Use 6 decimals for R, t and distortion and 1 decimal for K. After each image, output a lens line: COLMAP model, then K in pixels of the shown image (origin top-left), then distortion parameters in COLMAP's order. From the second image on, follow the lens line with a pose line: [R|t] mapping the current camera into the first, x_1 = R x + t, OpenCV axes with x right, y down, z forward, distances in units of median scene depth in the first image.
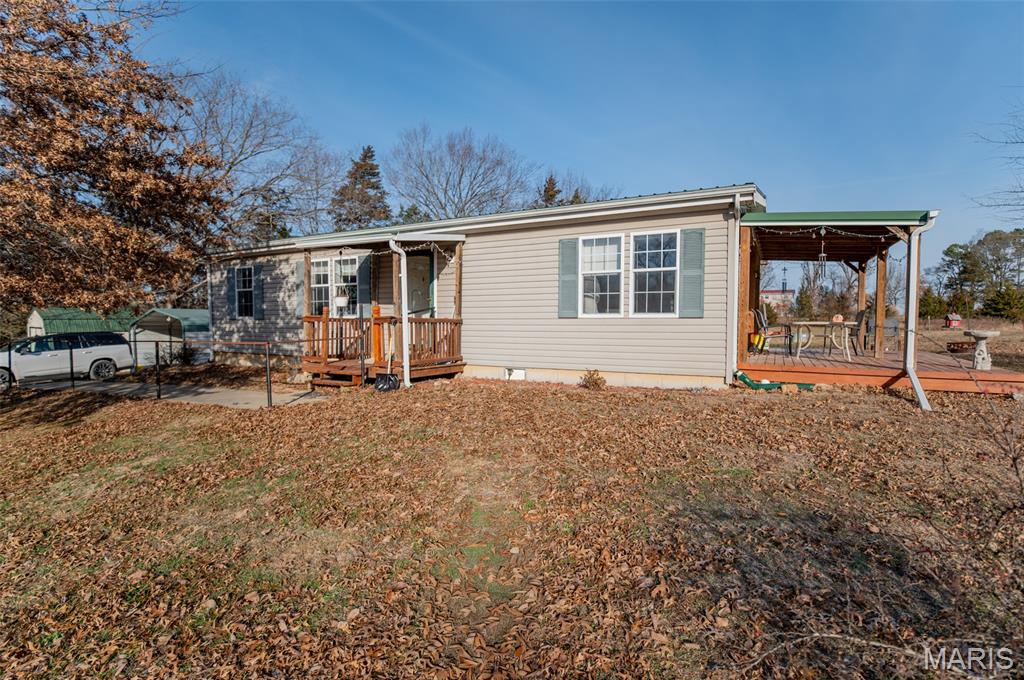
lens RADIAL K [[502.1, 0, 510.6], [0, 502.1, 335.5], [0, 0, 1]] dist [-0.019053, -0.007366]
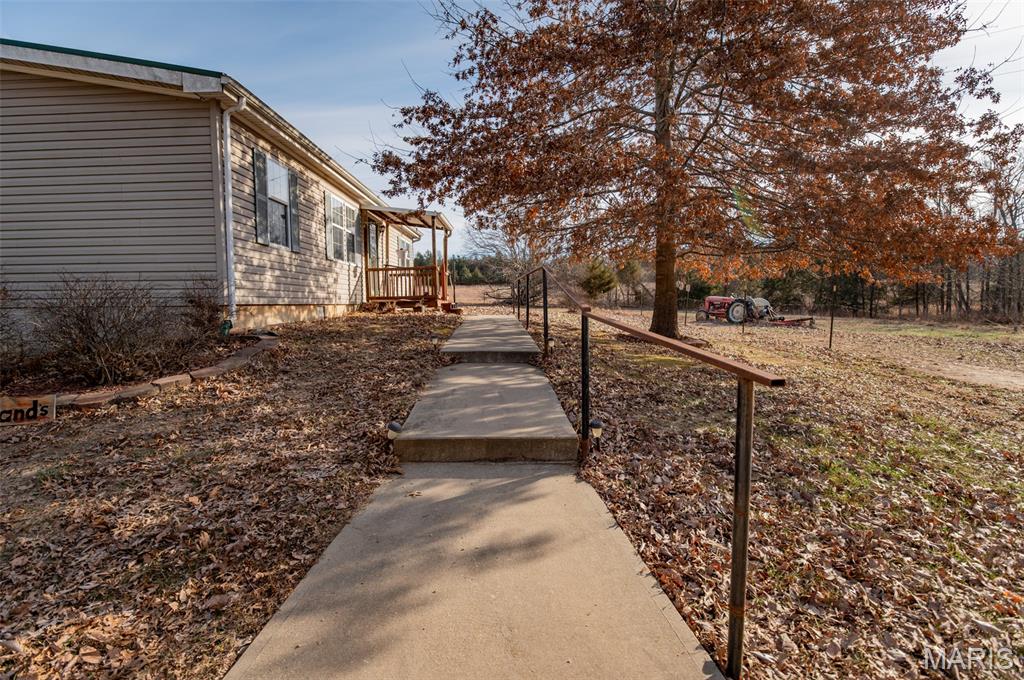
lens RADIAL K [[502.1, 0, 508.3], [0, 502.1, 335.1], [0, 0, 1]] dist [-0.019053, -0.007366]
pose [[-0.481742, -0.039985, 0.875401, -1.218773], [0.058113, 0.995302, 0.077441, 0.041326], [-0.874384, 0.088179, -0.477155, 1.069298]]
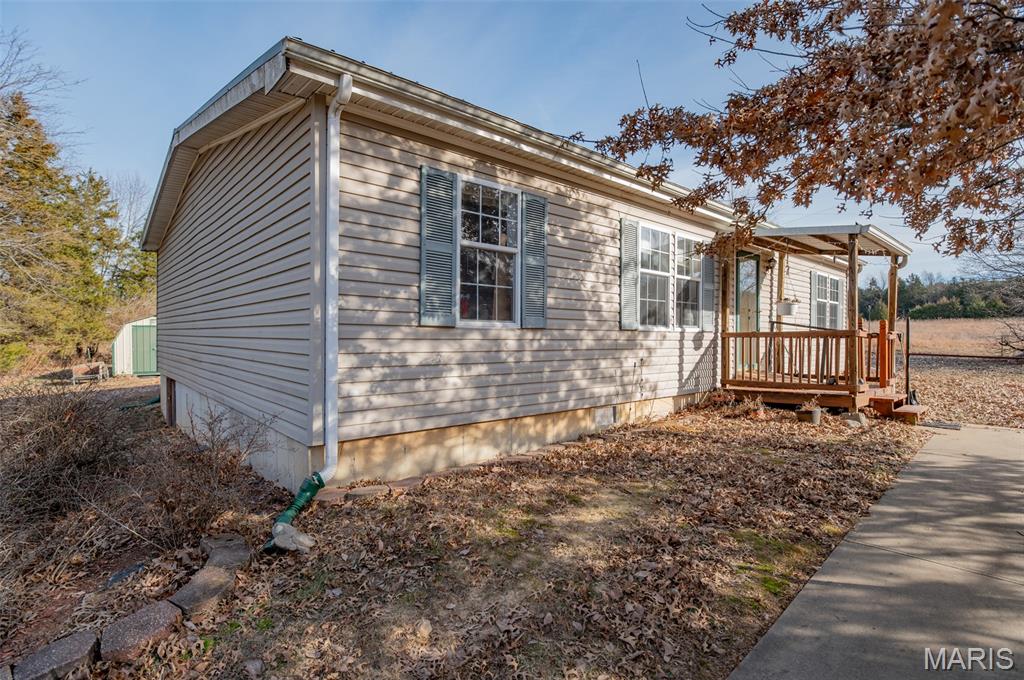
lens RADIAL K [[502.1, 0, 506.6], [0, 502.1, 341.2], [0, 0, 1]] dist [-0.019053, -0.007366]
pose [[0.337779, 0.006146, 0.941205, -0.880217], [0.037557, 0.999094, -0.020003, -0.015879], [-0.940476, 0.042106, 0.337242, 0.877686]]
